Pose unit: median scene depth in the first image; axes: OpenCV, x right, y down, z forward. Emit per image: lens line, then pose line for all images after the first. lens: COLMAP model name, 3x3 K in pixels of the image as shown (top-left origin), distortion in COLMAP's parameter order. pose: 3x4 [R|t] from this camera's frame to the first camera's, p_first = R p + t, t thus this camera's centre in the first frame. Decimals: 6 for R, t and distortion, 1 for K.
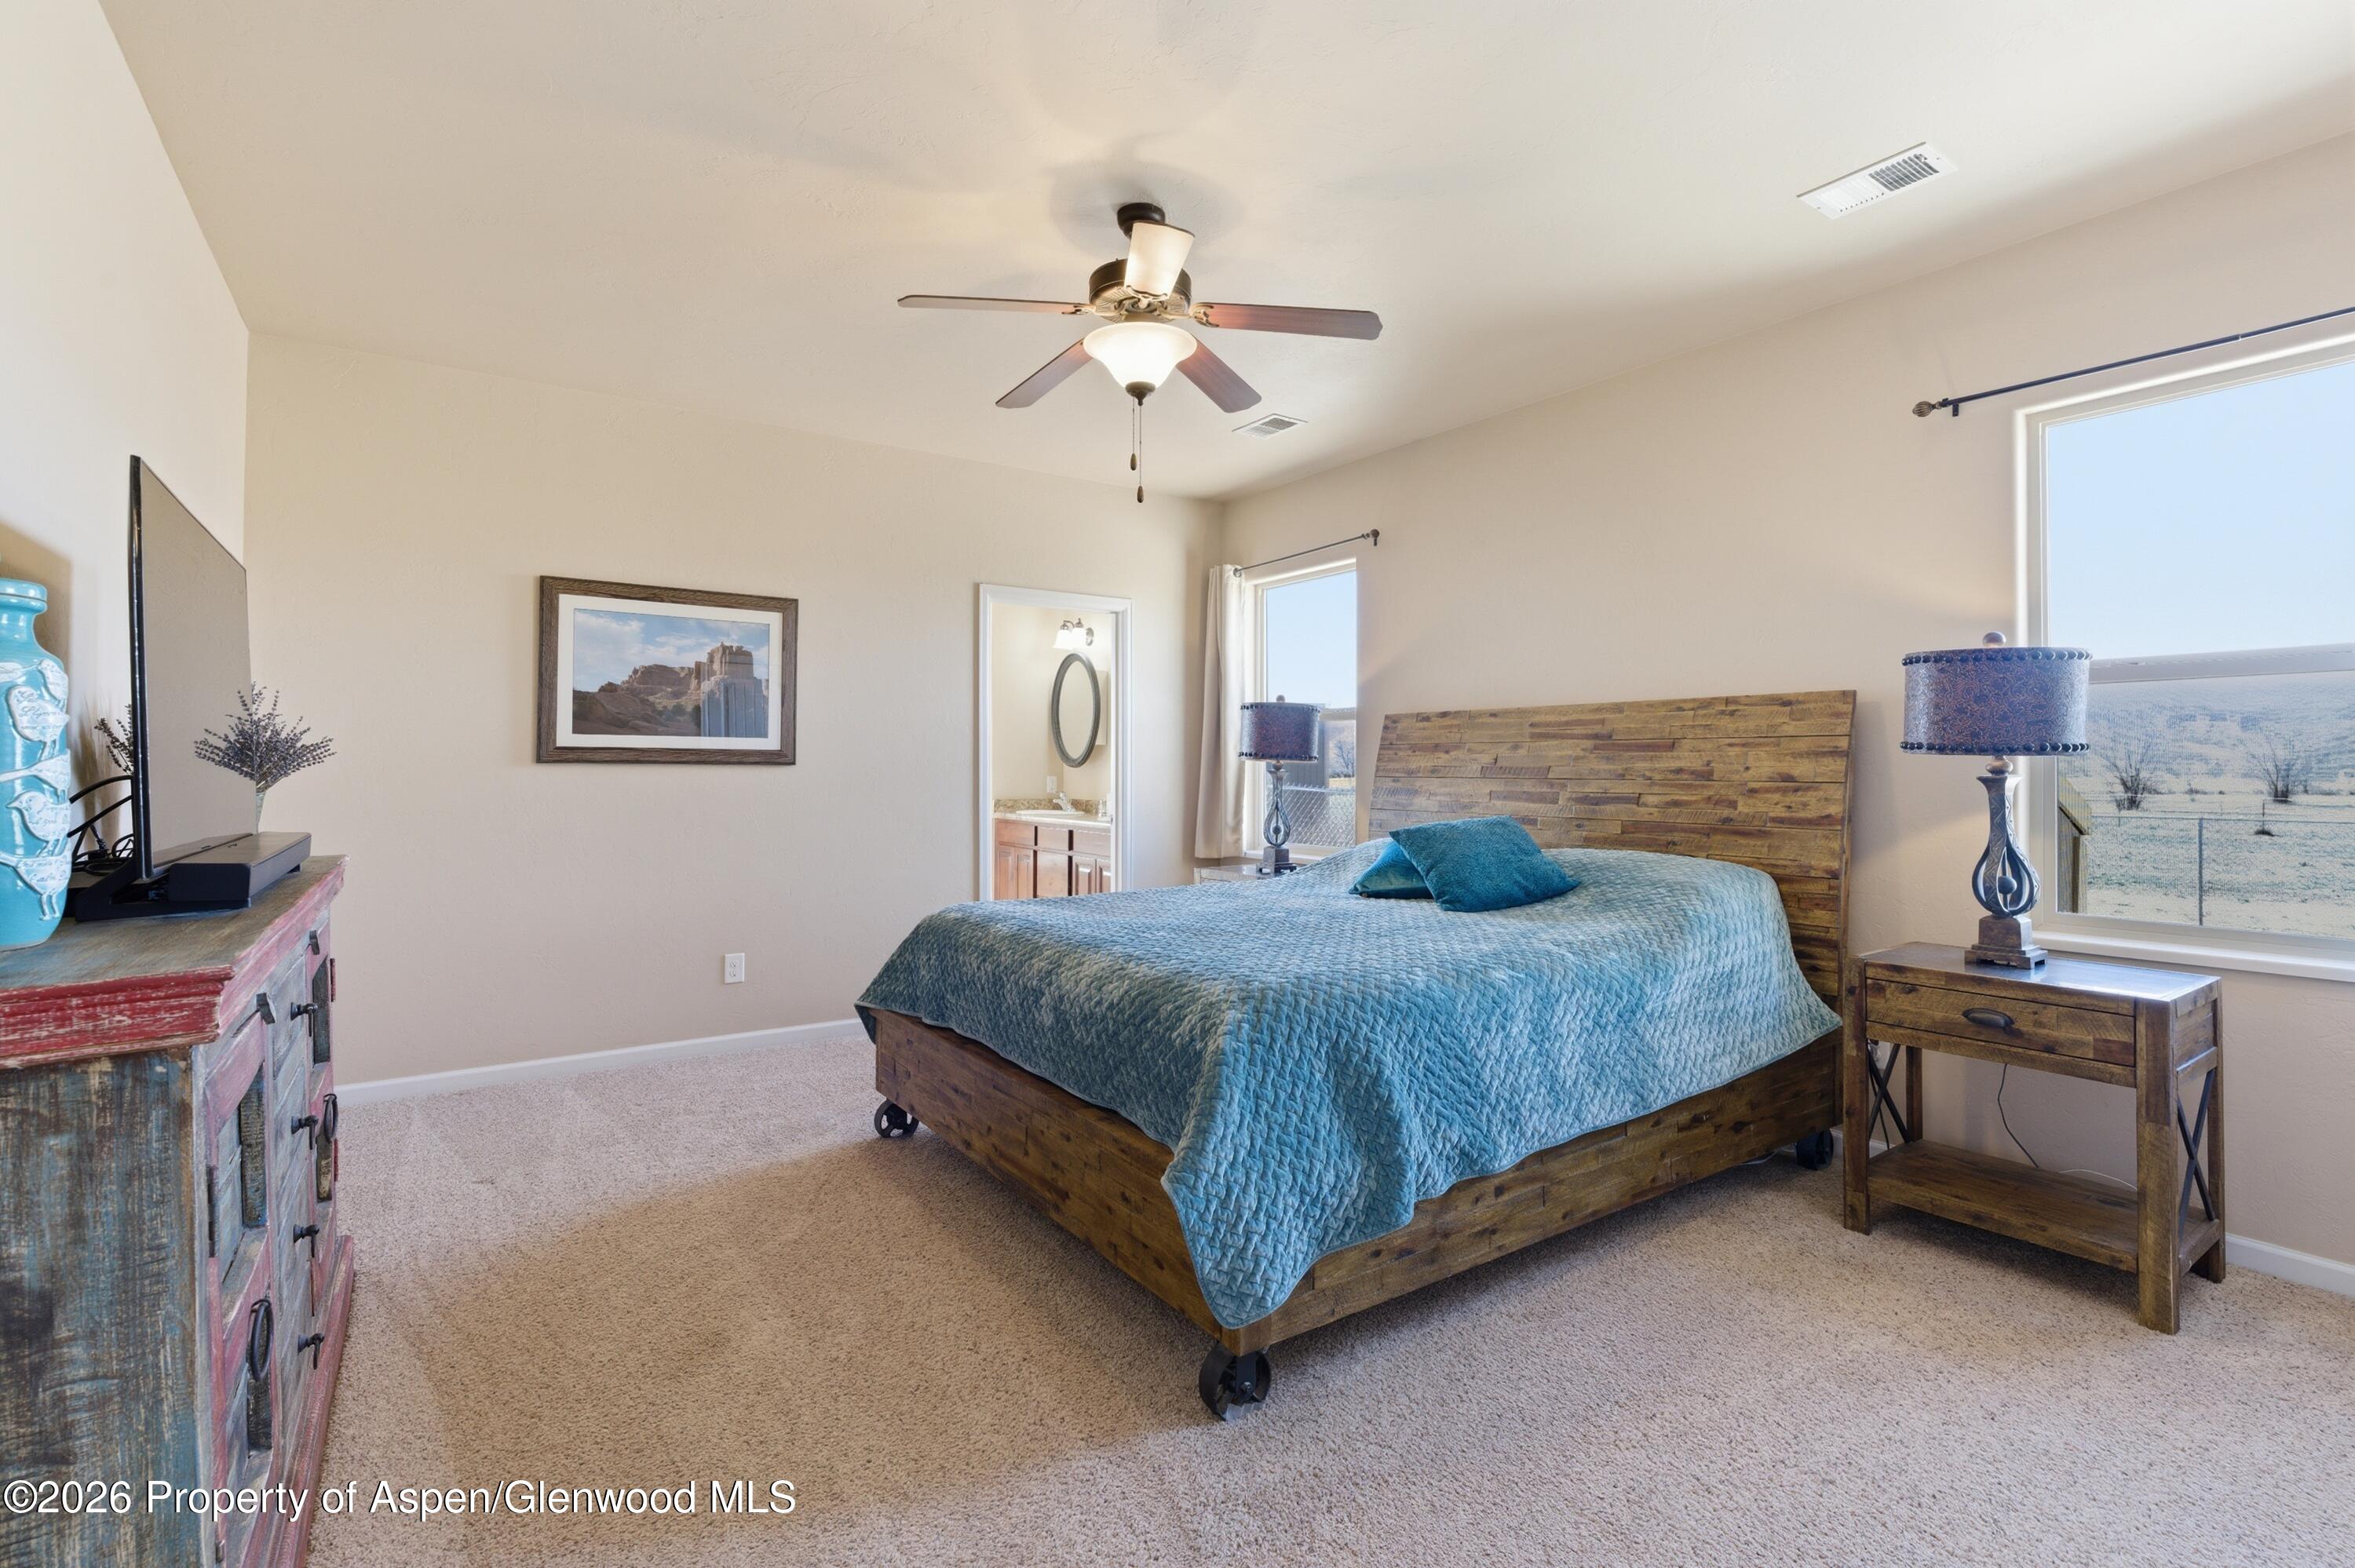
lens RADIAL K [[1080.3, 0, 1185.2], [0, 1080.3, 777.2], [0, 0, 1]] dist [-0.006232, -0.000022]
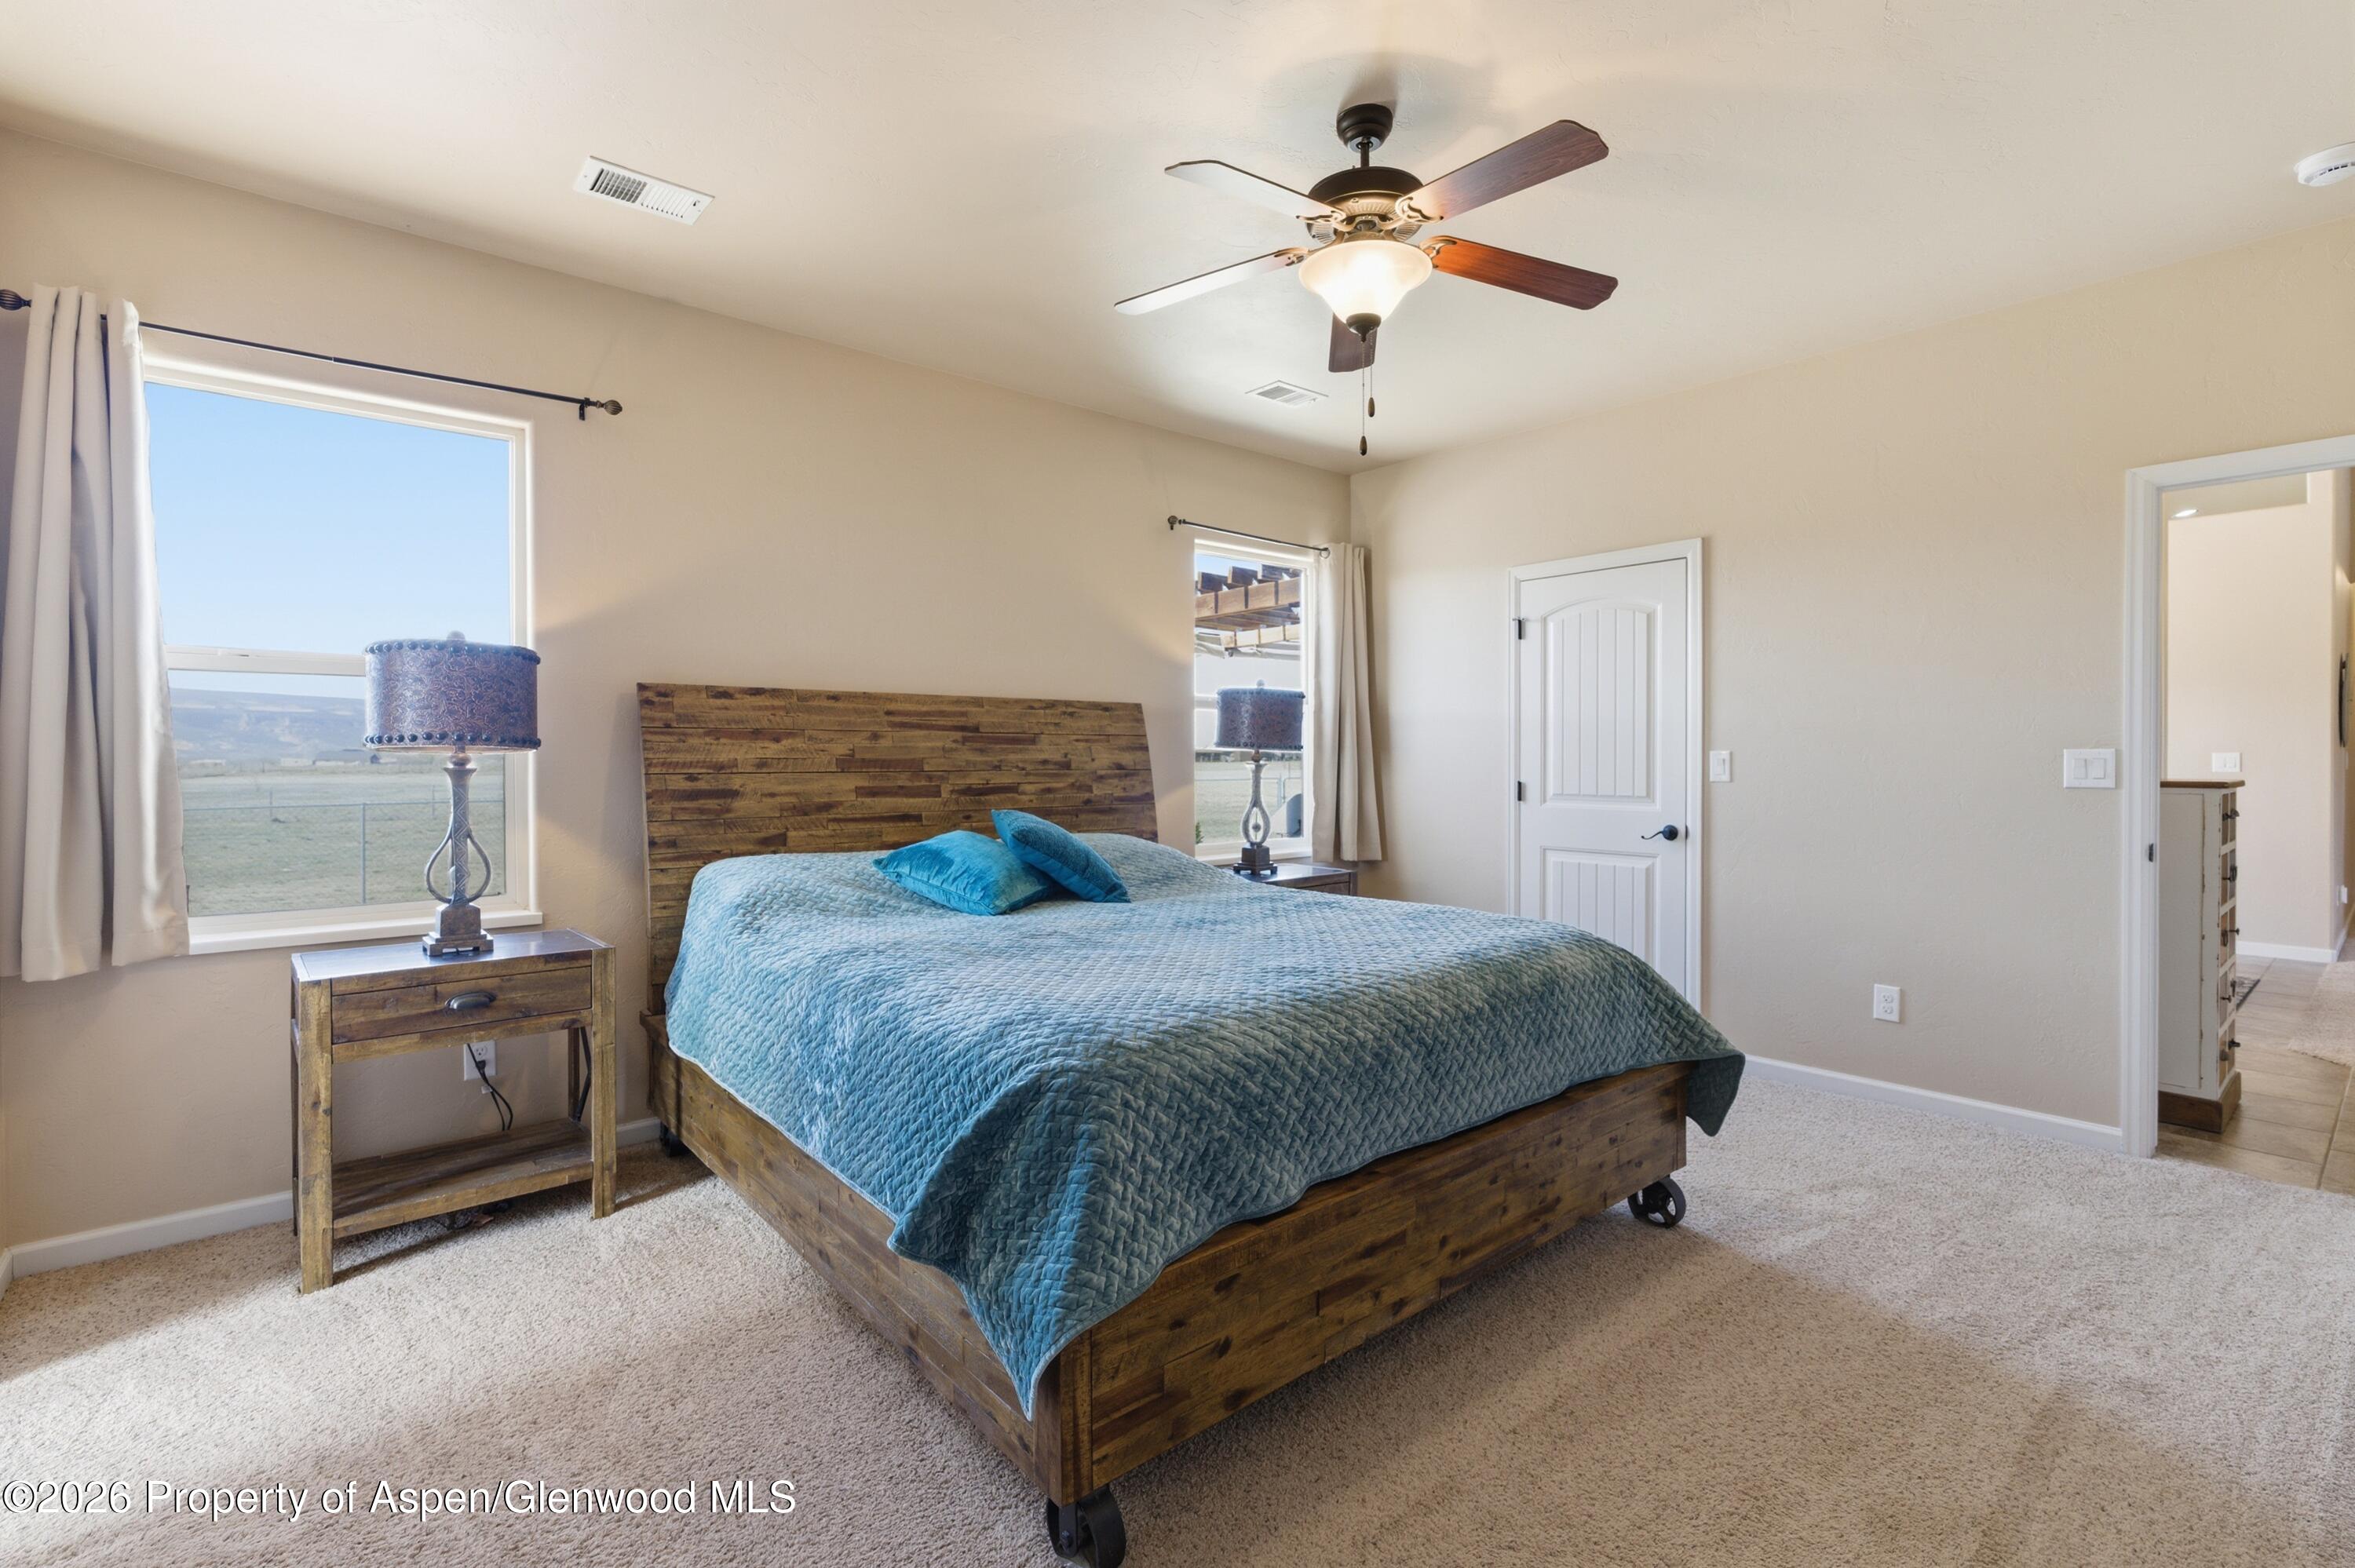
lens RADIAL K [[1080.3, 0, 1185.2], [0, 1080.3, 777.2], [0, 0, 1]] dist [-0.006232, -0.000022]
pose [[-0.103325, -0.019764, 0.994451, -0.659658], [0.009841, 0.999733, 0.020892, -0.011452], [-0.994599, 0.011945, -0.103103, 0.912576]]
